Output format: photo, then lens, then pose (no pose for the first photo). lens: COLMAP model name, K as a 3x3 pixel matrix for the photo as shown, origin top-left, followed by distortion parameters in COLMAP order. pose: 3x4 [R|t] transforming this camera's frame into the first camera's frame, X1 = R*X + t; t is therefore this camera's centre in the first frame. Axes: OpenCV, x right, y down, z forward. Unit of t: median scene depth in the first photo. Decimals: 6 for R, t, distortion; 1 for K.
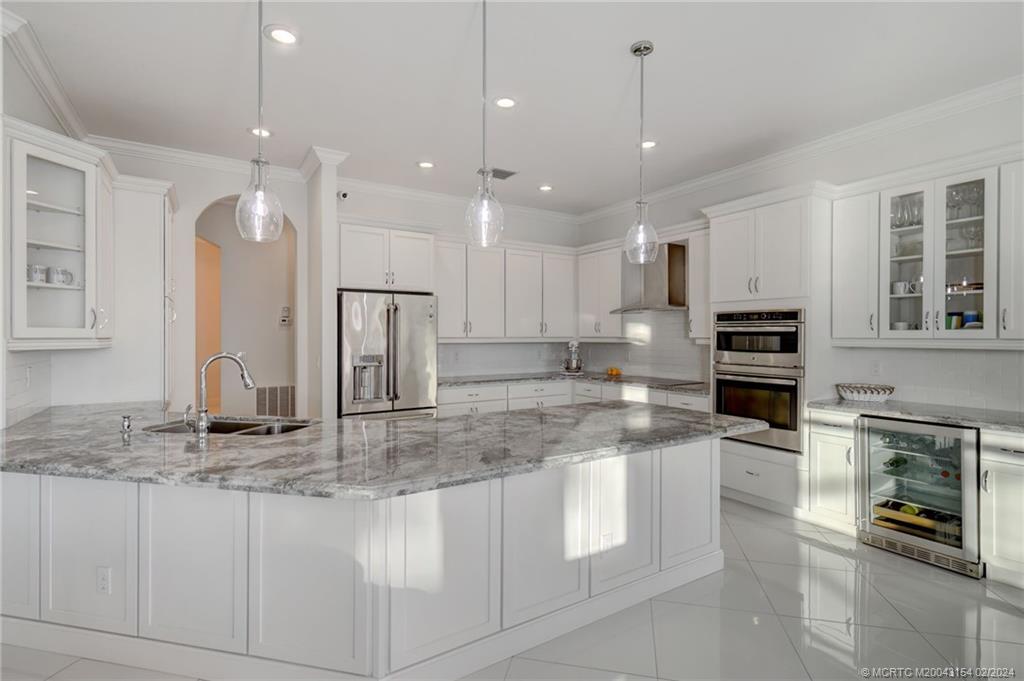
lens RADIAL K [[479.2, 0, 512.0], [0, 479.2, 340.5], [0, 0, 1]] dist [0.000035, -0.000073]
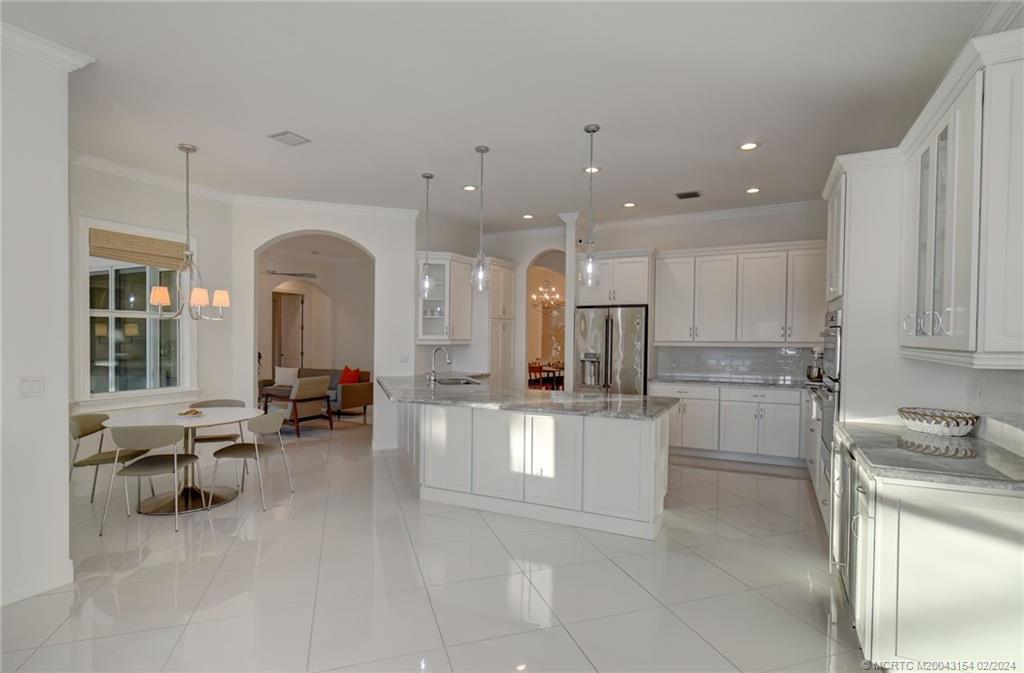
lens RADIAL K [[525.4, 0, 507.6], [0, 525.4, 350.3], [0, 0, 1]] dist [0.000835, 0.000048]
pose [[0.503690, 0.024171, -0.863546, 1.099059], [-0.011420, 0.999707, 0.021322, -0.009941], [0.863809, -0.000878, 0.503818, 0.026436]]
